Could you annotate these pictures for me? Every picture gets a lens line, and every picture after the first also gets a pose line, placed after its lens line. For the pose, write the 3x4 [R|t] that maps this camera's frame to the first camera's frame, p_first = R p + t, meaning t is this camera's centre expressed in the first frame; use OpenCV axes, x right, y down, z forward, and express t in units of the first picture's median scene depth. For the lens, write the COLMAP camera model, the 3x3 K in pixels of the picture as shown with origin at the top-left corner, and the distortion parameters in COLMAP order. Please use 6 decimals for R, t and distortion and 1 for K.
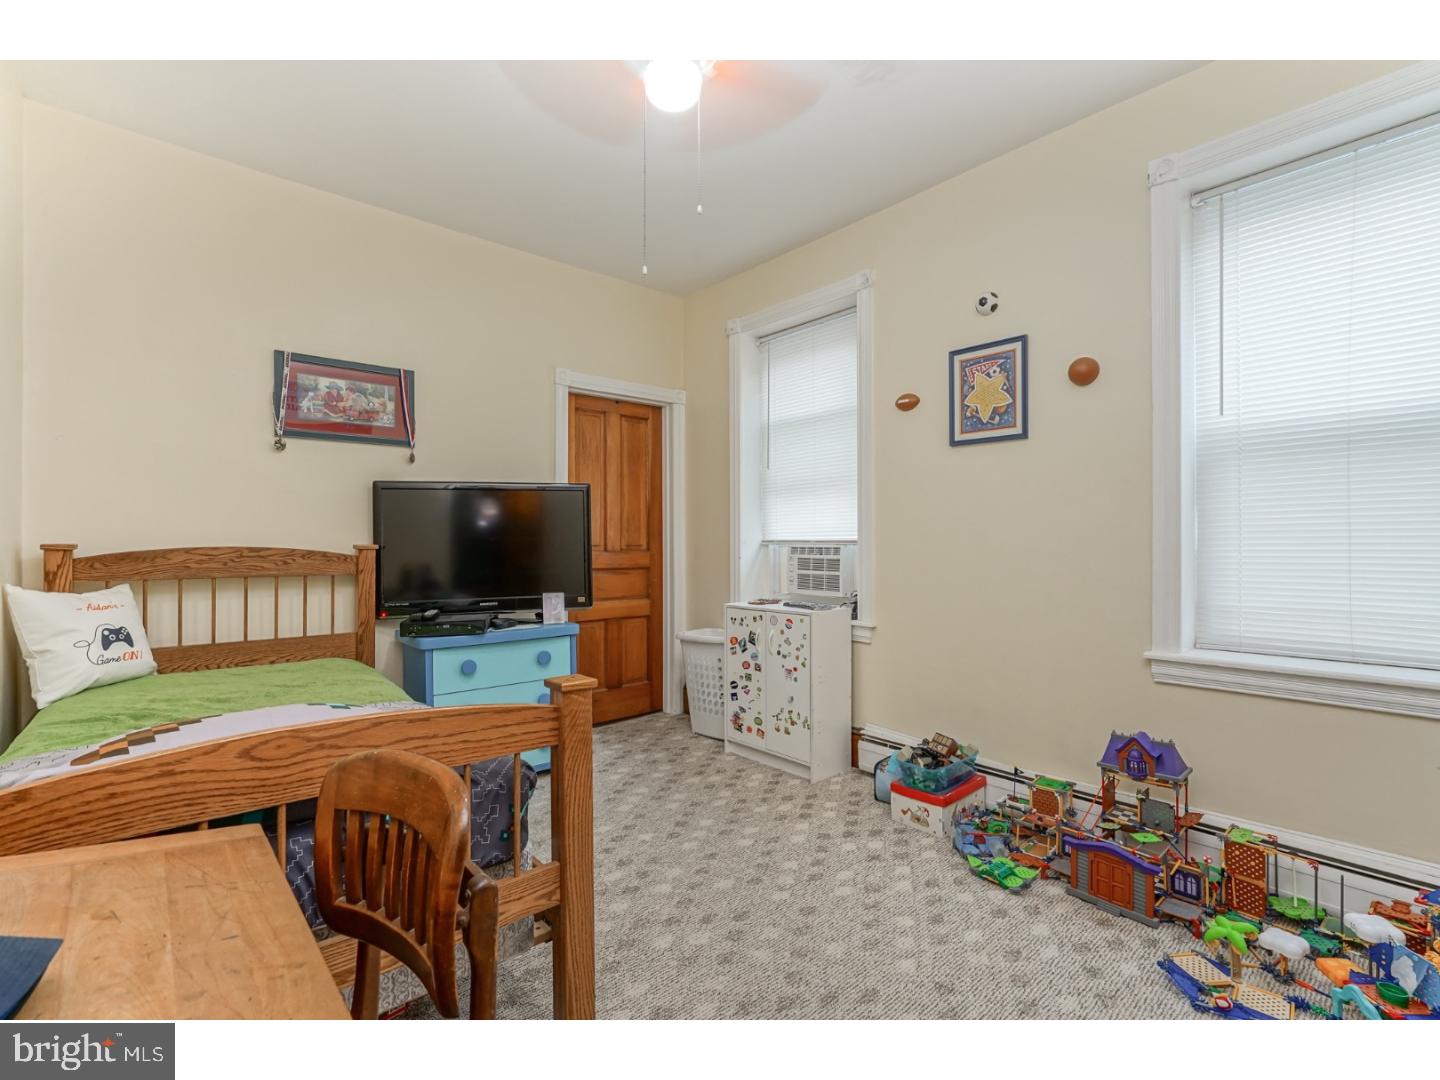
lens RADIAL K [[663.7, 0, 745.9], [0, 663.7, 535.2], [0, 0, 1]] dist [-0.012064, 0.004359]
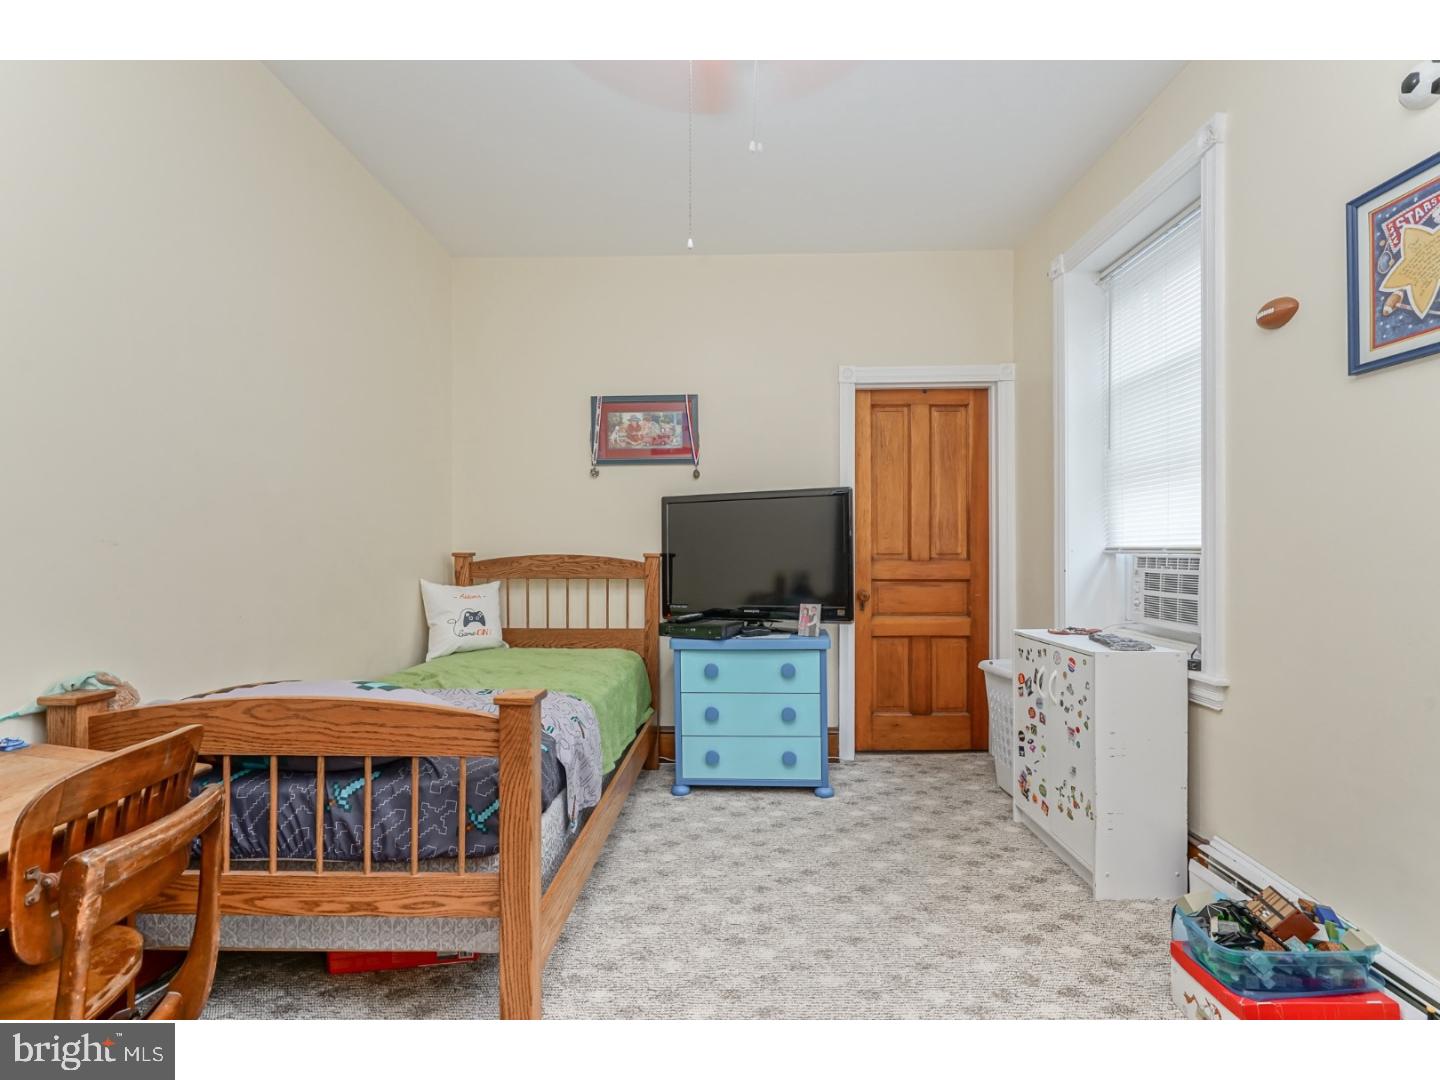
lens RADIAL K [[663.7, 0, 716.2], [0, 663.7, 548.6], [0, 0, 1]] dist [-0.012064, 0.004359]
pose [[0.725835, -0.002398, -0.687865, 0.281481], [0.009311, 0.999937, 0.006339, 0.000456], [0.687806, -0.011006, 0.725811, 0.225807]]
